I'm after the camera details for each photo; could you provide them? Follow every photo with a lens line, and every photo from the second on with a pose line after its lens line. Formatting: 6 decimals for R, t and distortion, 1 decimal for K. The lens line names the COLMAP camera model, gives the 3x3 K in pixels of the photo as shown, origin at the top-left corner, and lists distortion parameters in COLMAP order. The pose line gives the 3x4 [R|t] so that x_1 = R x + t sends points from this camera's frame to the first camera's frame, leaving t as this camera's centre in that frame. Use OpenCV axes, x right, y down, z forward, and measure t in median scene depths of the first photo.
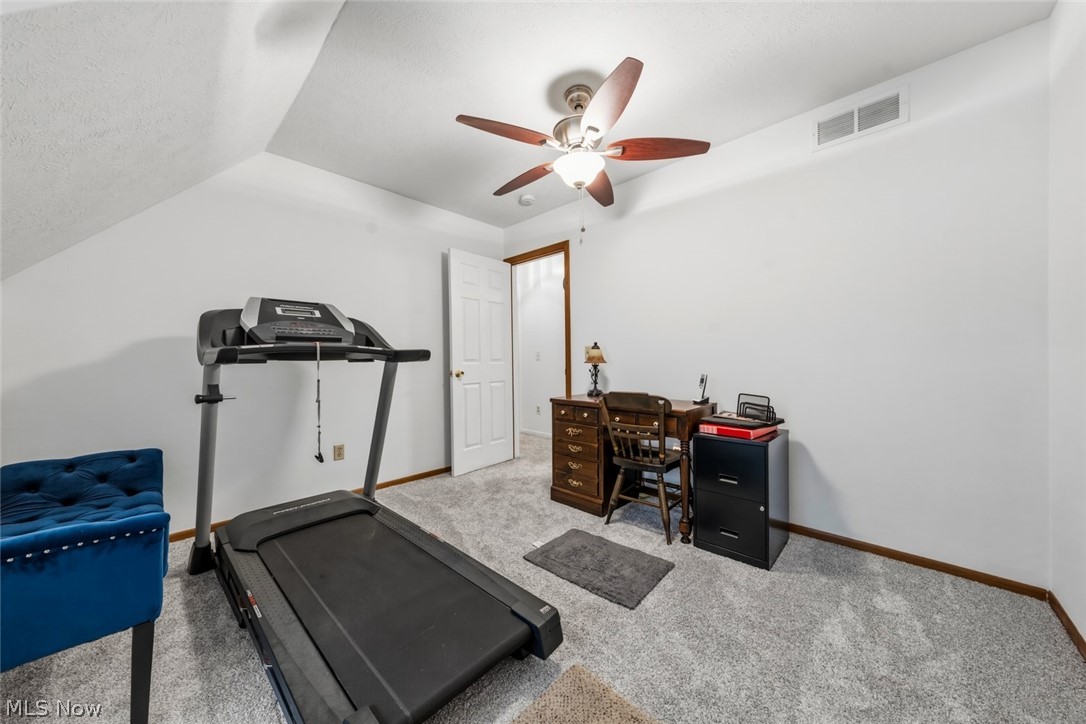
lens RADIAL K [[371.7, 0, 543.0], [0, 371.7, 362.0], [0, 0, 1]] dist [-0.000485, -0.000004]
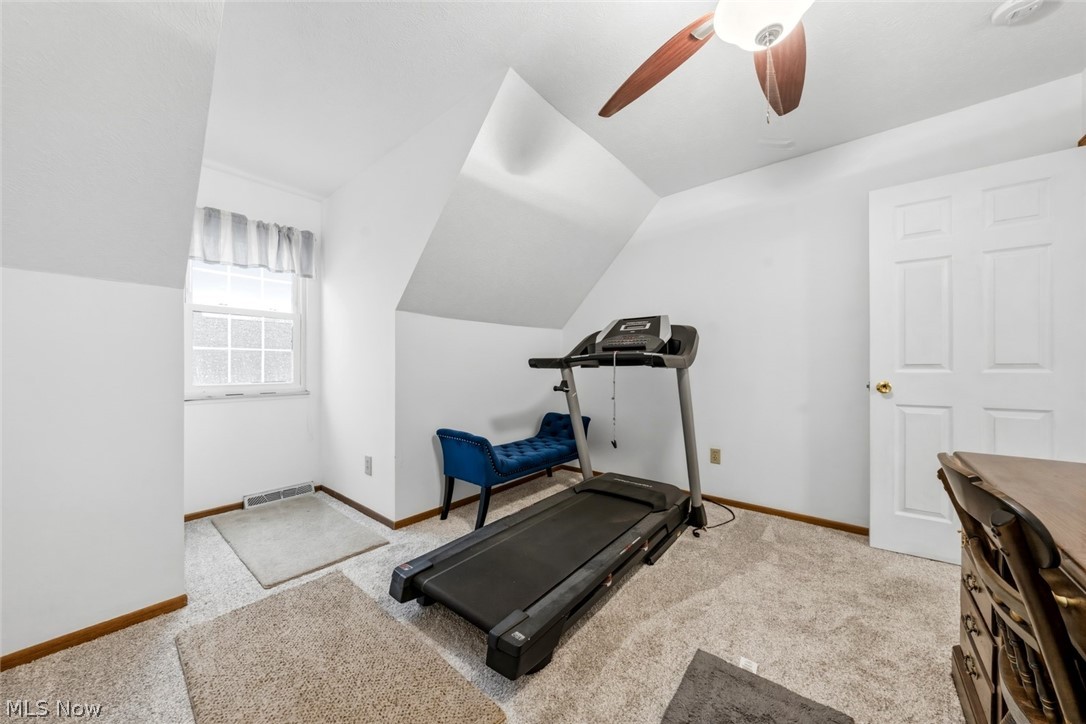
lens RADIAL K [[371.7, 0, 543.0], [0, 371.7, 362.0], [0, 0, 1]] dist [-0.000485, -0.000004]
pose [[0.070238, -0.006568, -0.997509, 0.490728], [-0.004101, 0.999968, -0.006873, -0.005344], [0.997522, 0.004573, 0.070209, 0.522701]]
